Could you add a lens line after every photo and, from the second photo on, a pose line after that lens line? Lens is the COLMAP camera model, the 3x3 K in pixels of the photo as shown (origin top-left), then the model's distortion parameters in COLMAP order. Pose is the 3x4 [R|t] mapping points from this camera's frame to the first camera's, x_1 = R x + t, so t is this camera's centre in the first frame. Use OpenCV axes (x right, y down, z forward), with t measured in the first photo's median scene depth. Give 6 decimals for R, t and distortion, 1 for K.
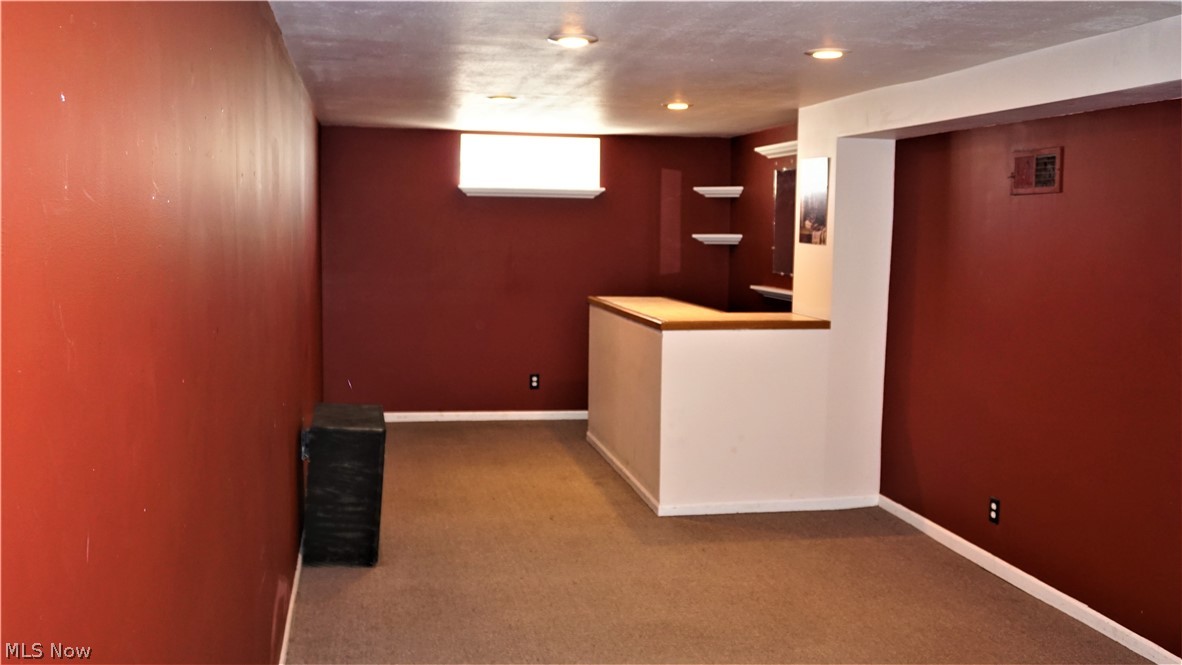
lens RADIAL K [[1099.9, 0, 591.0], [0, 1099.9, 332.5], [0, 0, 1]] dist [-0.000319, 0.000490]
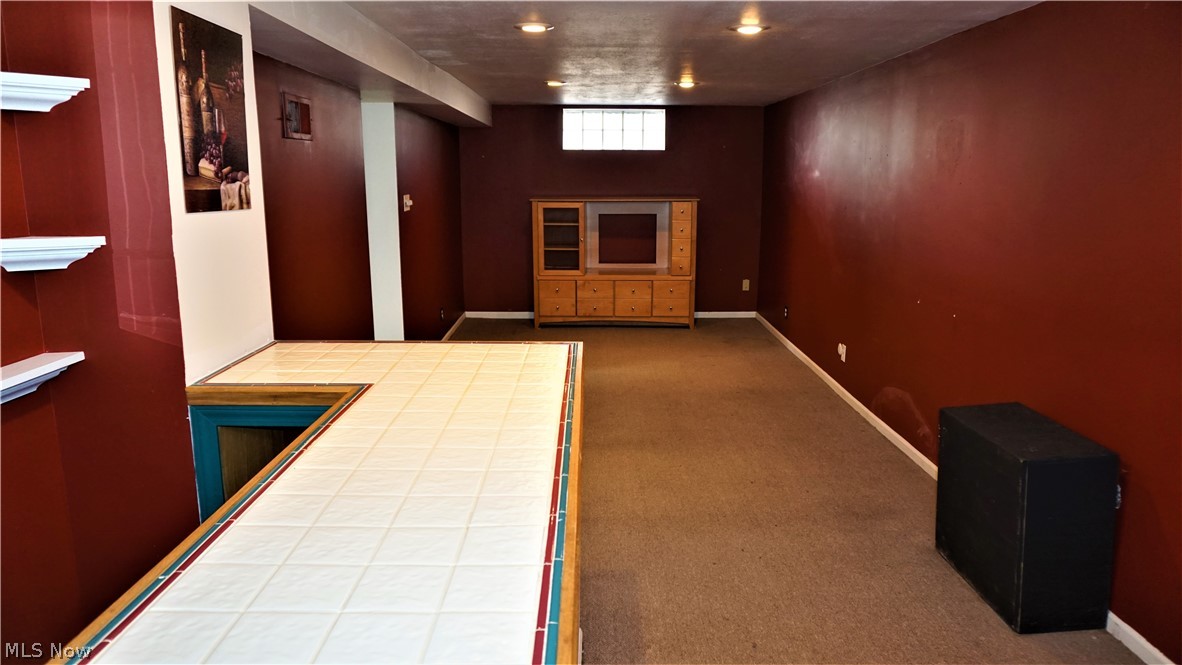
lens RADIAL K [[808.4, 0, 591.0], [0, 808.4, 332.5], [0, 0, 1]] dist [-0.041753, 0.043033]
pose [[-0.979780, -0.049515, 0.193853, -0.016982], [0.008556, 0.957637, 0.287850, -0.103122], [-0.199894, 0.283688, -0.937850, 1.051034]]
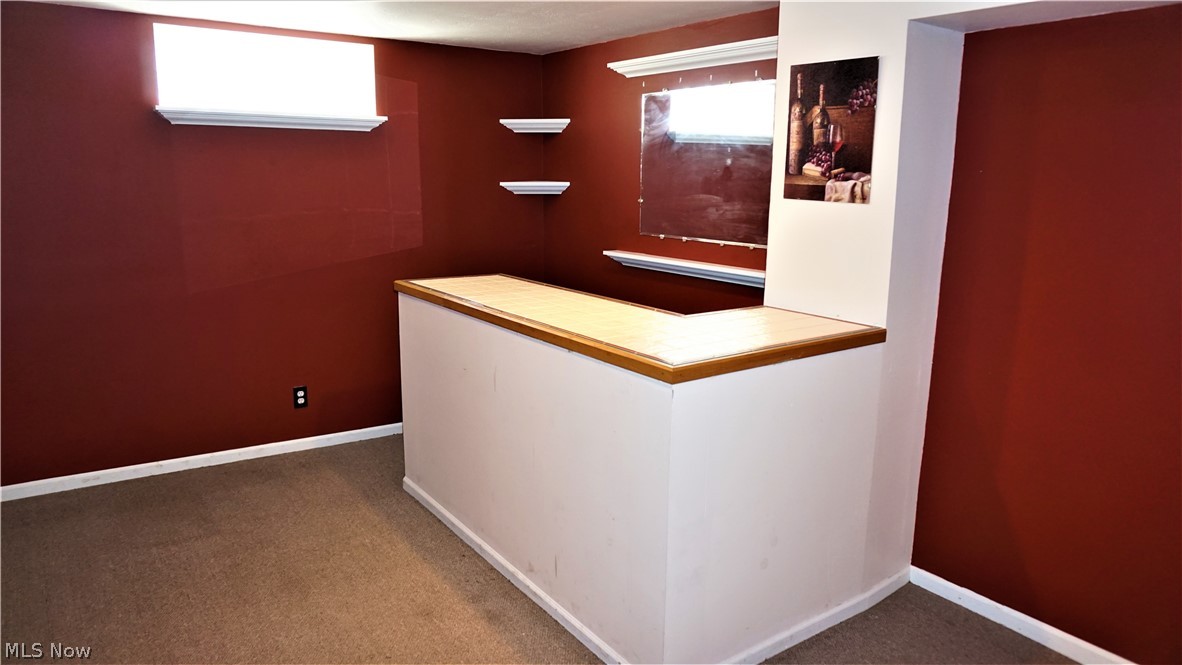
lens RADIAL K [[808.4, 0, 591.0], [0, 808.4, 332.5], [0, 0, 1]] dist [-0.041753, 0.043033]
pose [[0.918514, -0.079258, 0.387364, -0.083809], [0.038861, 0.993056, 0.111041, -0.050444], [-0.393474, -0.086940, 0.915215, 0.506170]]
